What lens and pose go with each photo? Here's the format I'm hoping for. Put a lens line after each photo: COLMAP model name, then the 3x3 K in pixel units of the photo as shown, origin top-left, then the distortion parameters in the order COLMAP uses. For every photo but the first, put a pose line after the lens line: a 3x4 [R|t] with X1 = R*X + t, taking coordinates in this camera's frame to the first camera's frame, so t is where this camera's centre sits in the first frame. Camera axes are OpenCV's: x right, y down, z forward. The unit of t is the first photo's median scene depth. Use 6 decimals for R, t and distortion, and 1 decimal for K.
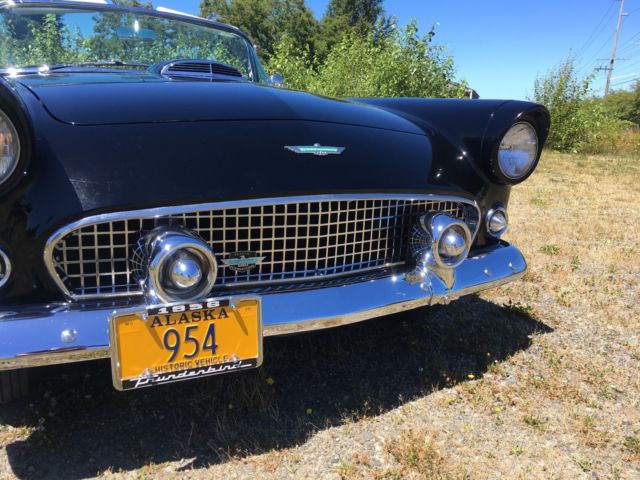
lens RADIAL K [[553.1, 0, 320.0], [0, 553.1, 240.0], [0, 0, 1]] dist [0.012619, 0.002789]
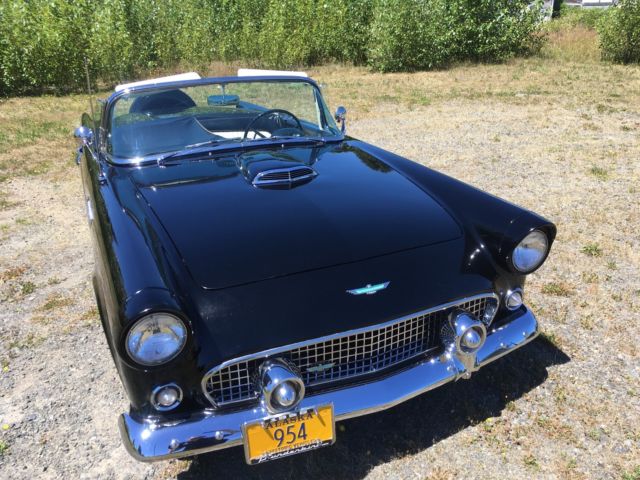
lens RADIAL K [[542.1, 0, 320.0], [0, 542.1, 240.0], [0, 0, 1]] dist [0.075112, -0.106040]
pose [[0.991325, -0.014097, -0.130675, 0.060433], [0.034624, 0.987122, 0.156177, -0.571186], [0.126791, -0.159347, 0.979047, -0.411788]]
